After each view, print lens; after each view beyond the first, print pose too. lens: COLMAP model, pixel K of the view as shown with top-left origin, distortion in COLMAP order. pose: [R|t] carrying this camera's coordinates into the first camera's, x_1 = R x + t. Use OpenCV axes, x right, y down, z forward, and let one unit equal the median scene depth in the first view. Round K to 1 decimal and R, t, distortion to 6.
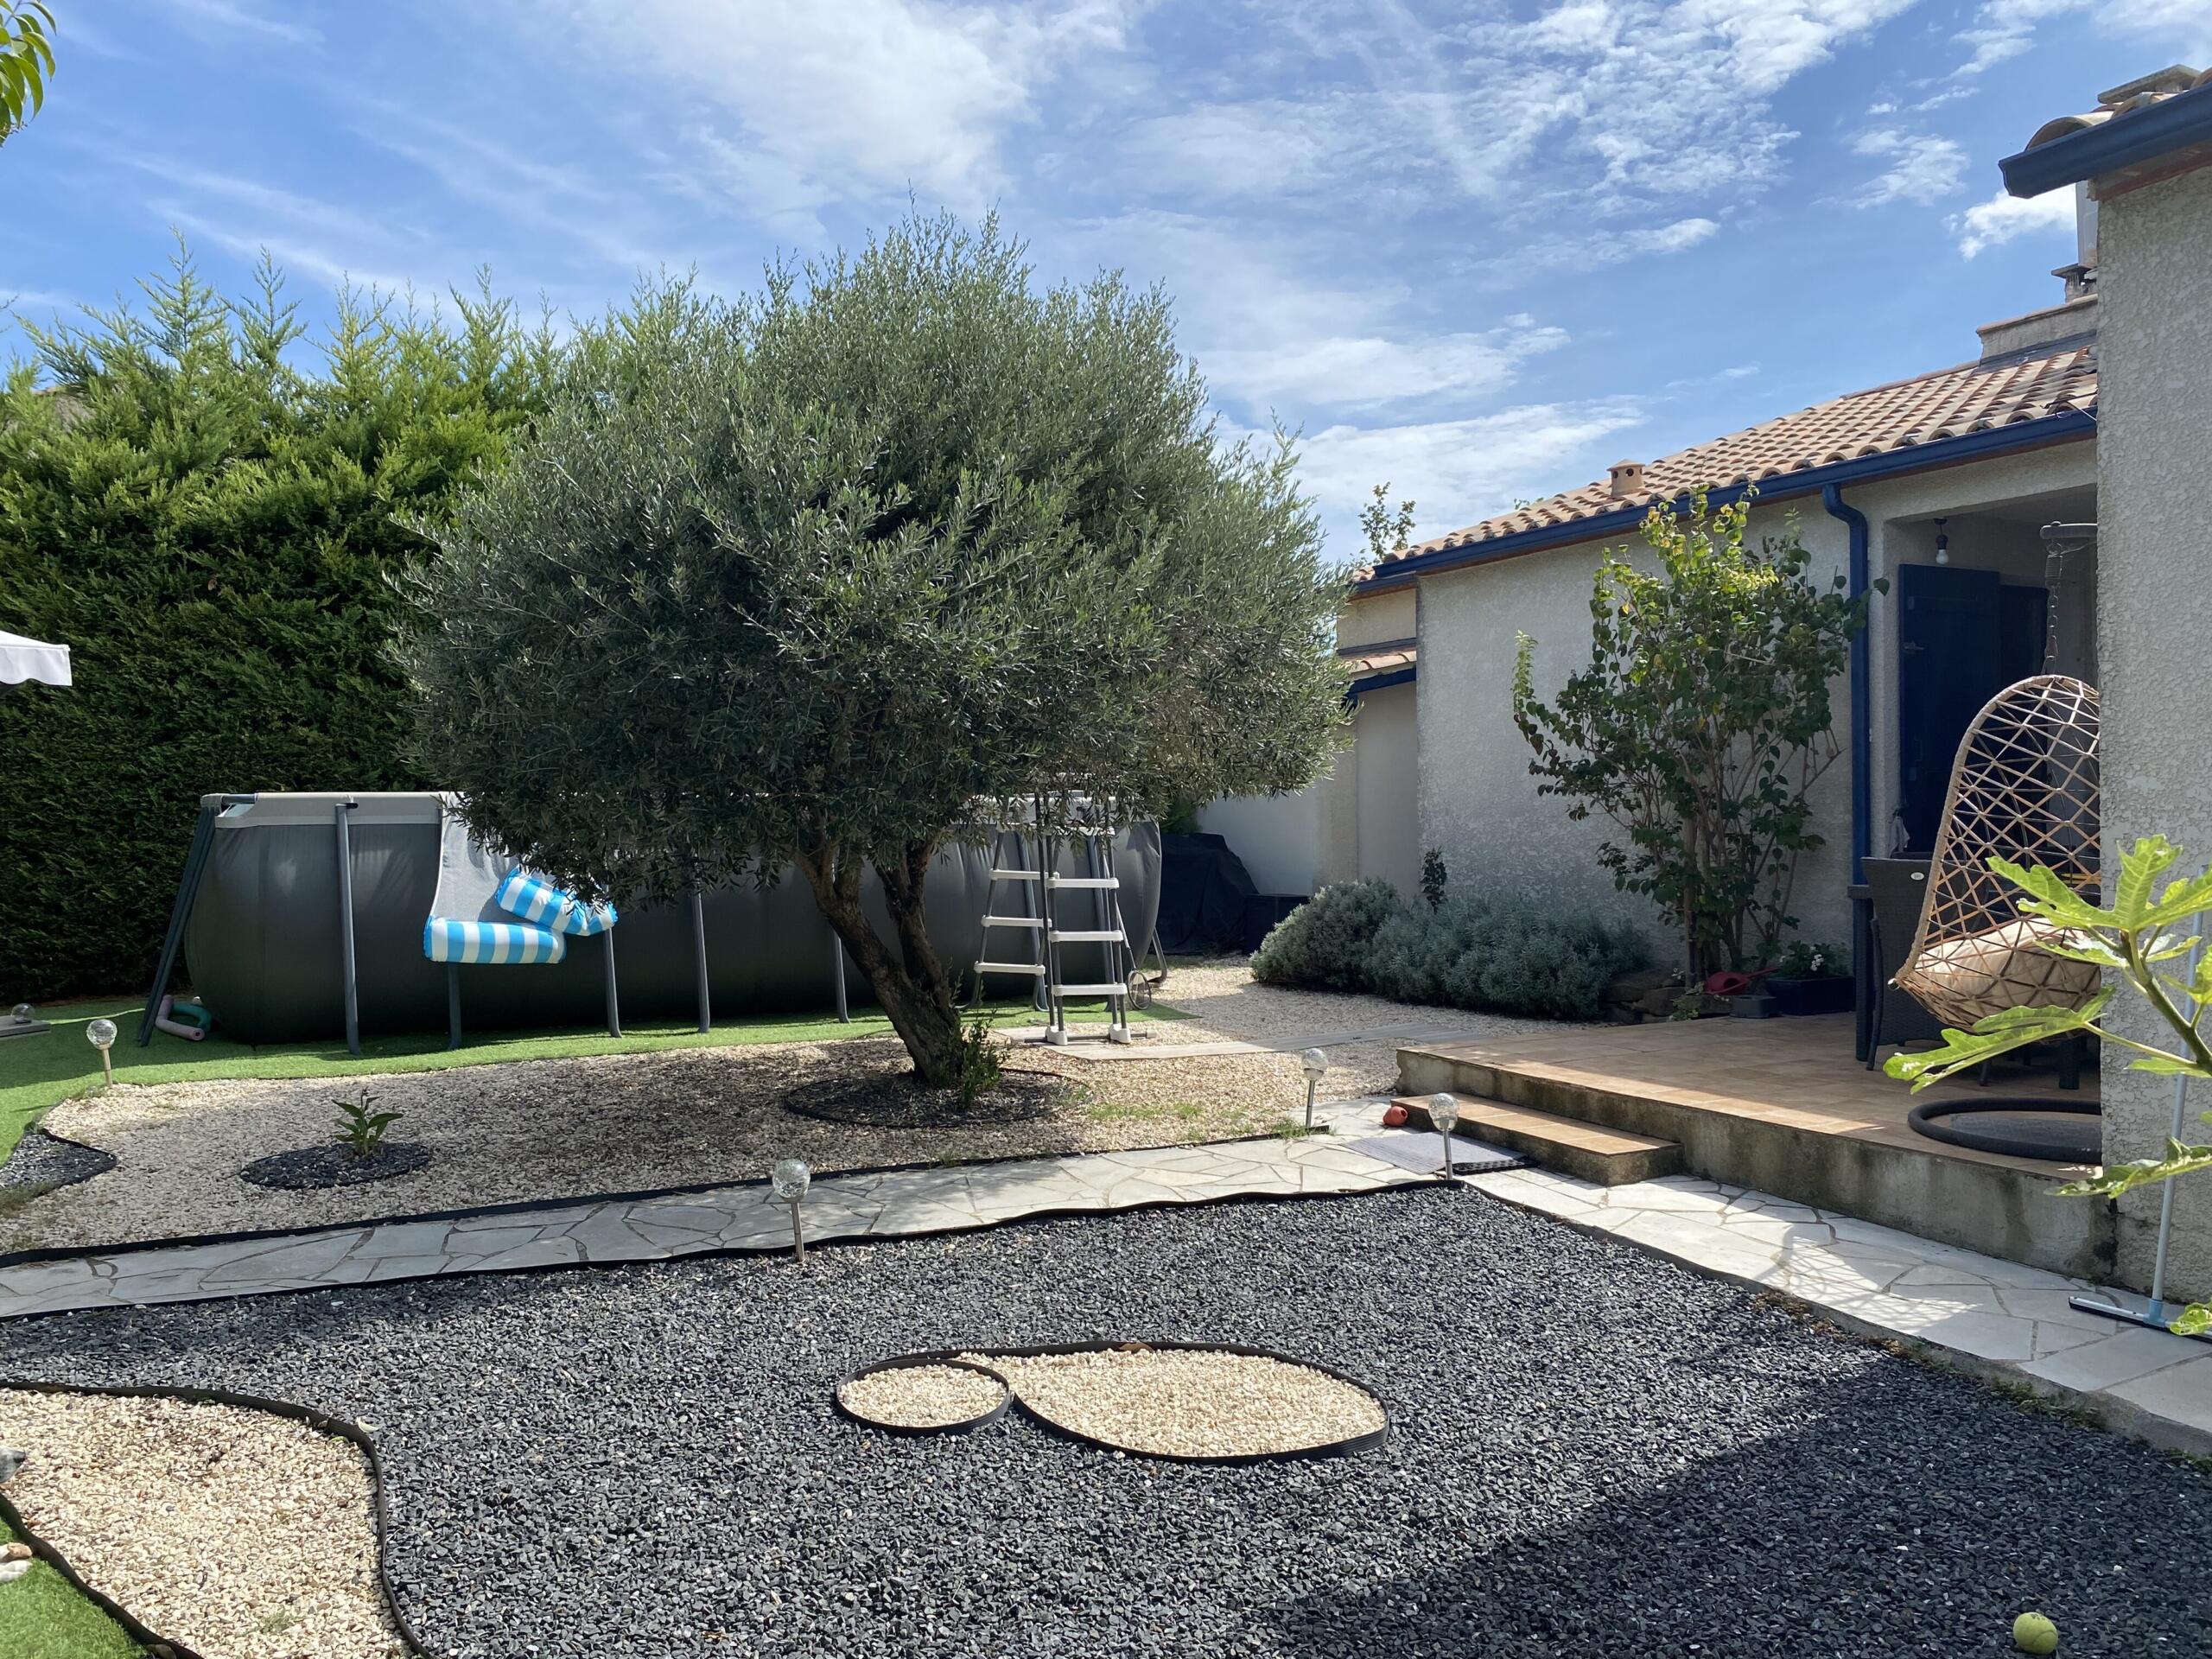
lens RADIAL K [[1708.0, 0, 1106.0], [0, 1708.0, 829.5], [0, 0, 1]] dist [0.005290, -0.005582]
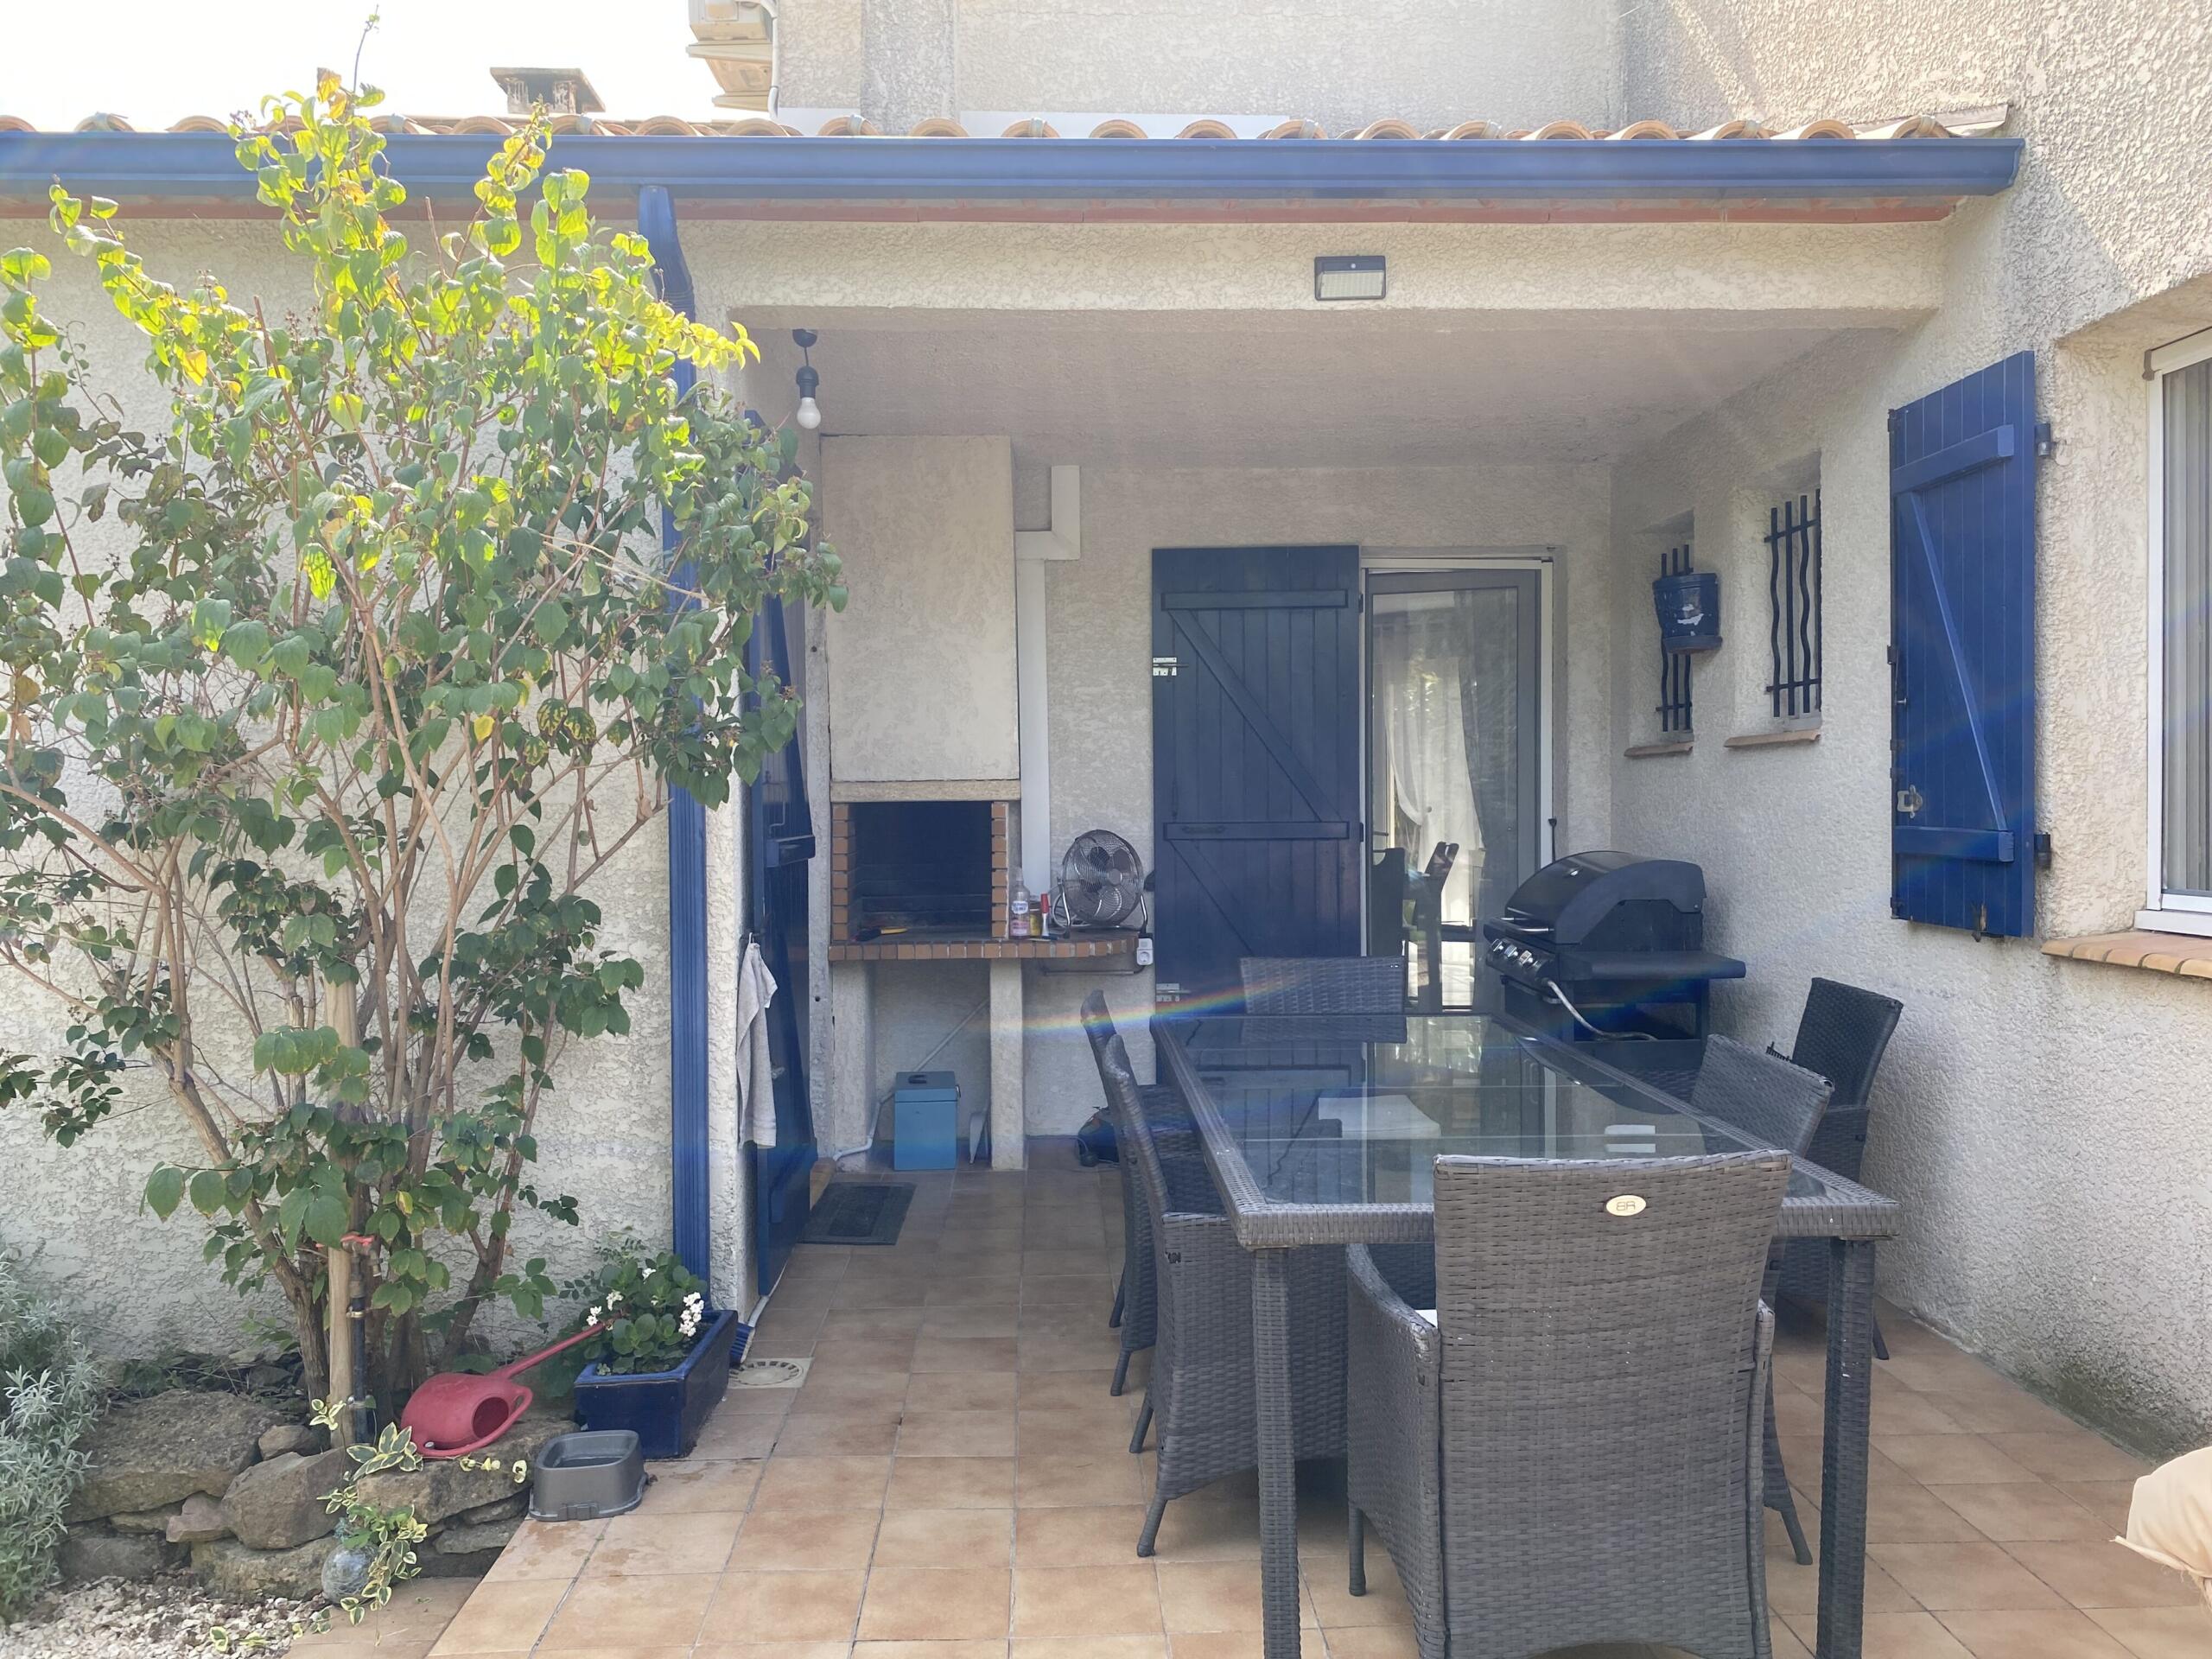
lens RADIAL K [[1708.0, 0, 1106.0], [0, 1708.0, 829.5], [0, 0, 1]] dist [0.005290, -0.005582]
pose [[0.431835, -0.006676, 0.901928, 0.131863], [0.013702, 0.999906, 0.000841, -0.061399], [-0.901848, 0.011995, 0.431886, 1.145129]]
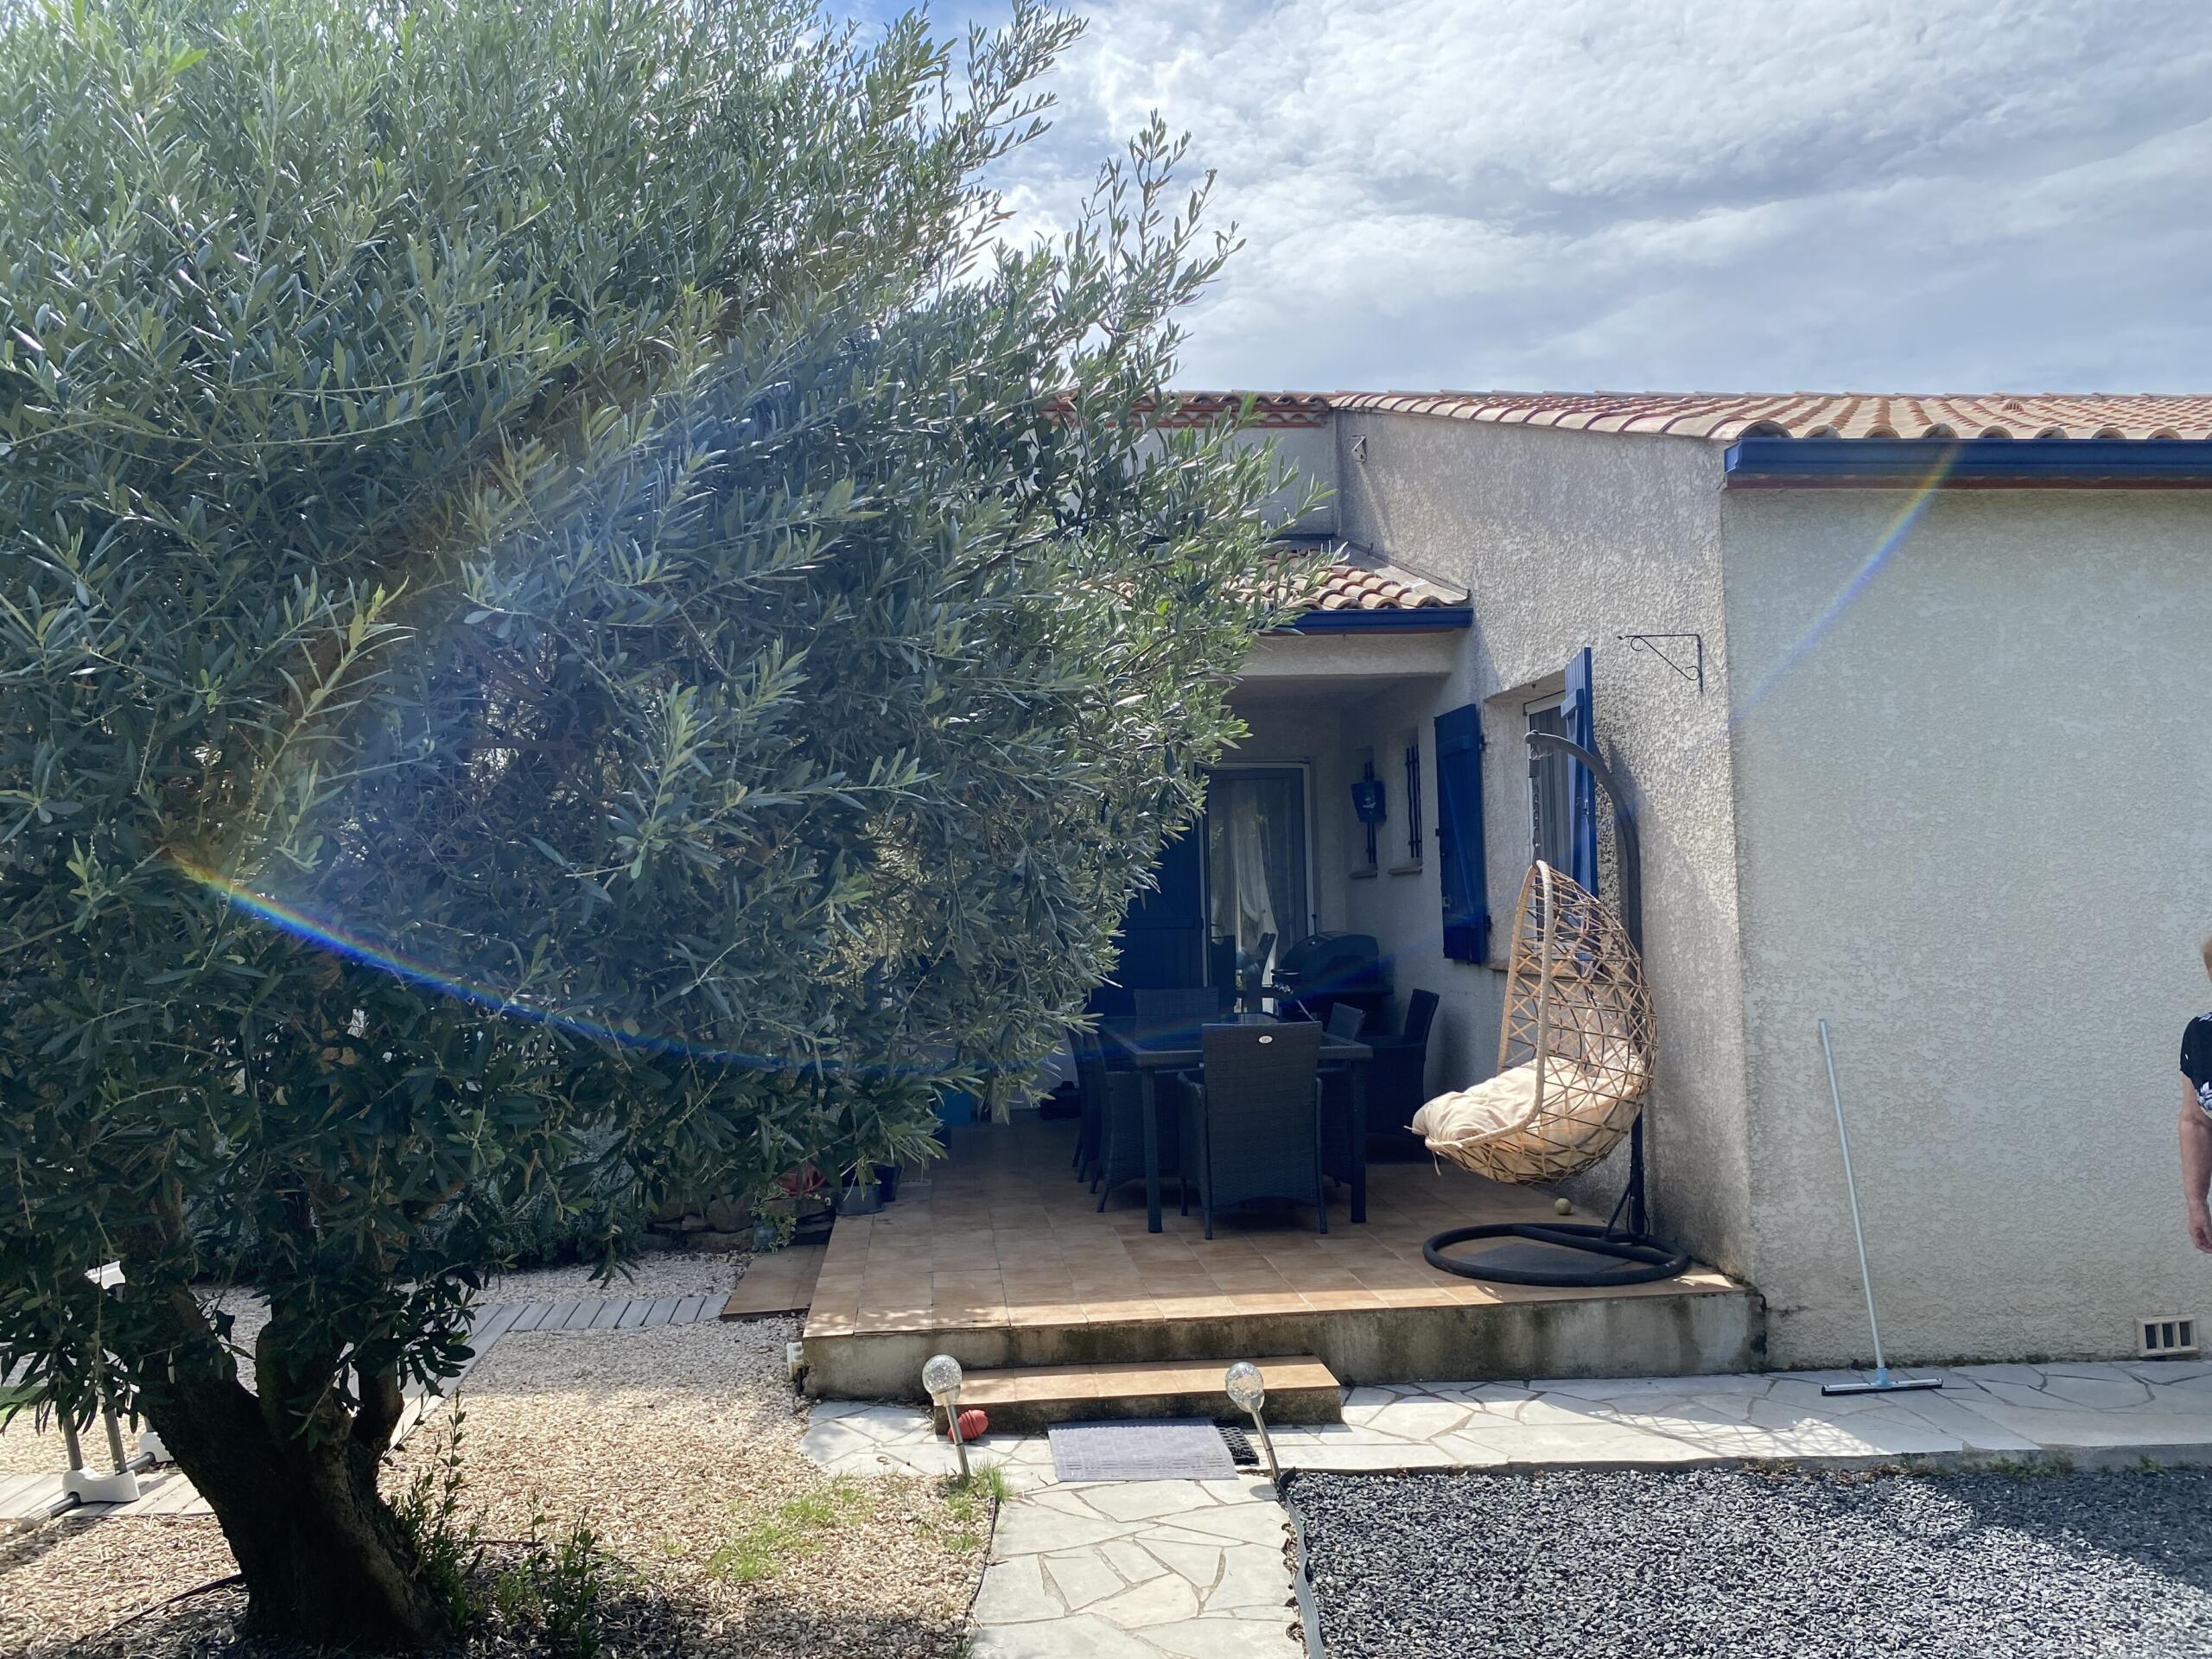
lens RADIAL K [[1708.0, 0, 1106.0], [0, 1708.0, 829.5], [0, 0, 1]] dist [0.005290, -0.005582]
pose [[0.366665, 0.045143, 0.929257, -0.636357], [0.030386, 0.997708, -0.060458, -0.049272], [-0.929857, 0.050405, 0.364453, 0.861914]]
